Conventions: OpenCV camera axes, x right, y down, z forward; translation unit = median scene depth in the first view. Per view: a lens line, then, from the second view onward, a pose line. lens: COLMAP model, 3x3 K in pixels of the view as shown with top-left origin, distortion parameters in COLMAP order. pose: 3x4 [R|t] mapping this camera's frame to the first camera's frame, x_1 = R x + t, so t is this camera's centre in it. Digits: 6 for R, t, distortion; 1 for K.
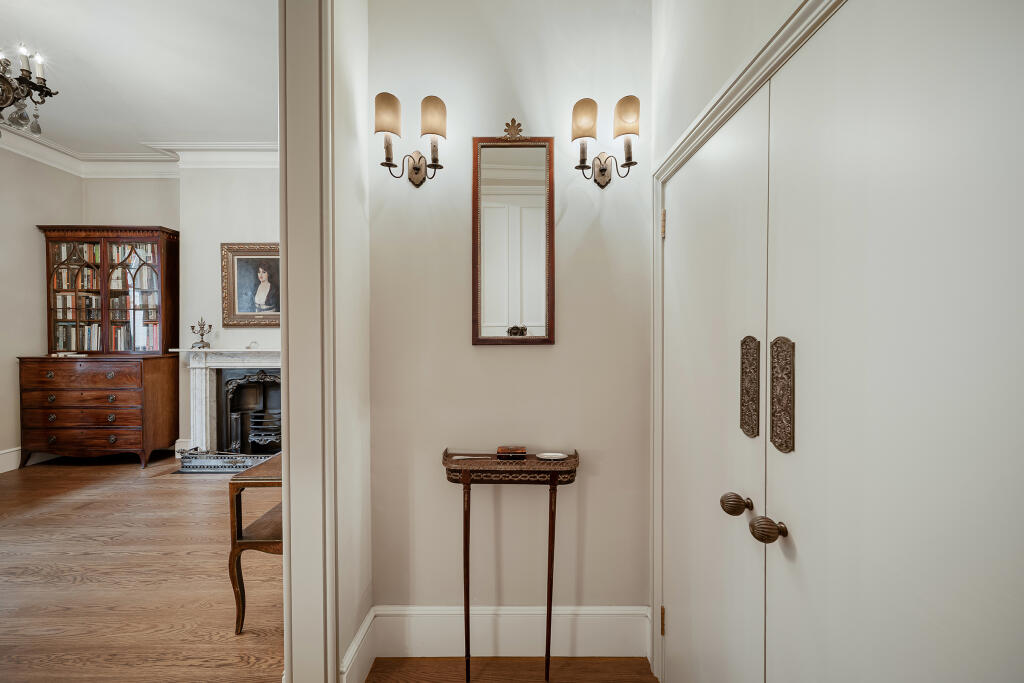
lens RADIAL K [[353.0, 0, 505.8], [0, 353.0, 335.7], [0, 0, 1]] dist [-0.000920, -0.000164]
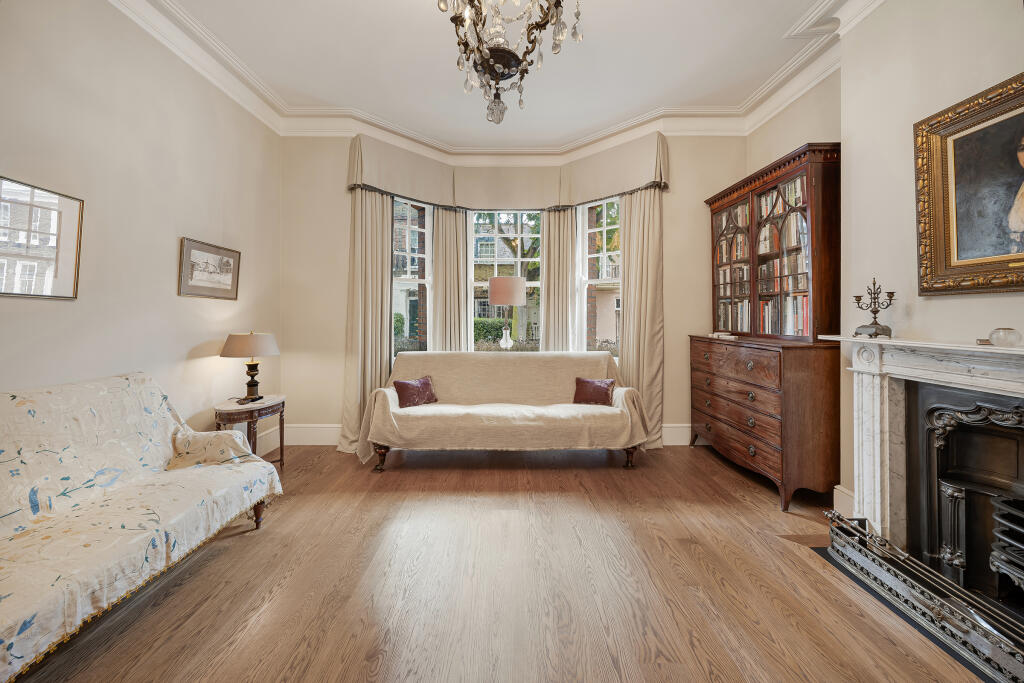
lens RADIAL K [[368.5, 0, 507.0], [0, 368.5, 312.1], [0, 0, 1]] dist [-0.001672, -0.000344]
pose [[-0.009346, -0.008503, -0.999920, -0.300249], [-0.007734, 0.999935, -0.008431, 0.007143], [0.999926, 0.007655, -0.009411, 0.449856]]
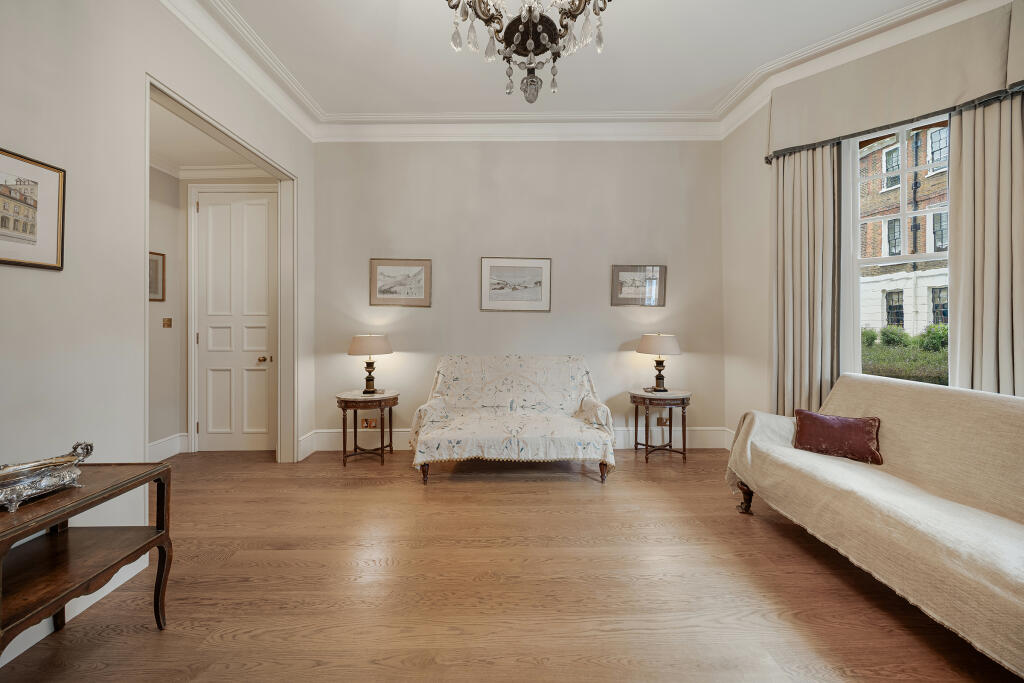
lens RADIAL K [[361.3, 0, 509.8], [0, 361.3, 319.9], [0, 0, 1]] dist [-0.007604, -0.000189]
pose [[-0.999950, 0.009289, -0.003728, -0.676268], [0.009278, 0.999952, 0.003138, 0.007543], [0.003757, 0.003103, -0.999988, 0.781235]]
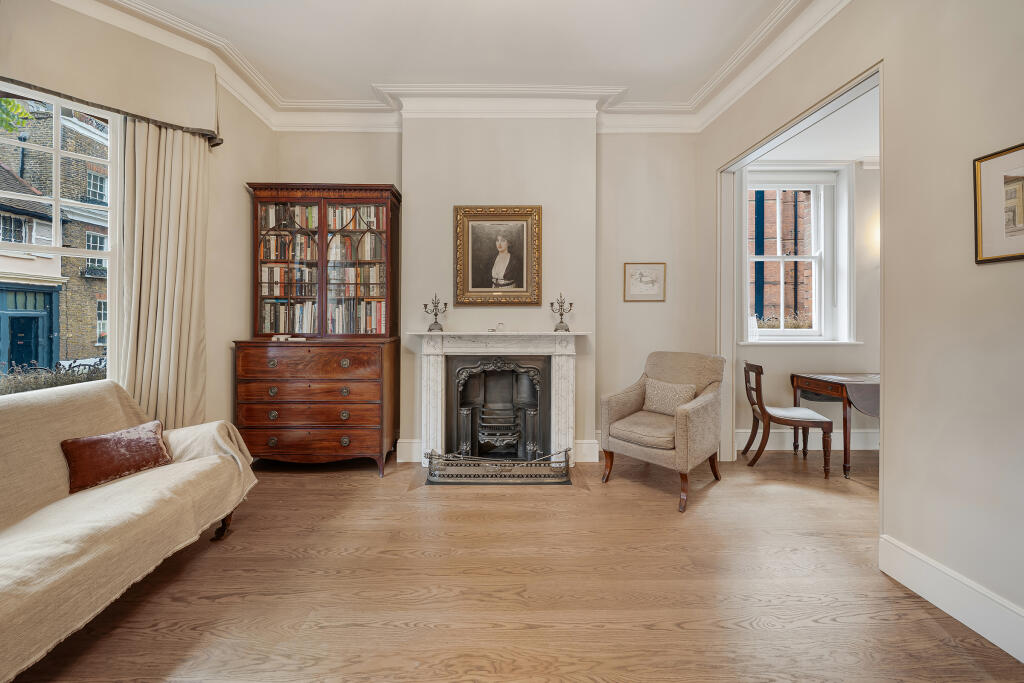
lens RADIAL K [[349.8, 0, 512.1], [0, 349.8, 317.4], [0, 0, 1]] dist [0.000912, 0.000052]
pose [[0.999998, 0.002084, -0.000045, -0.682177], [-0.002085, 0.999937, -0.011057, 0.012369], [0.000022, 0.011057, 0.999939, 0.171390]]
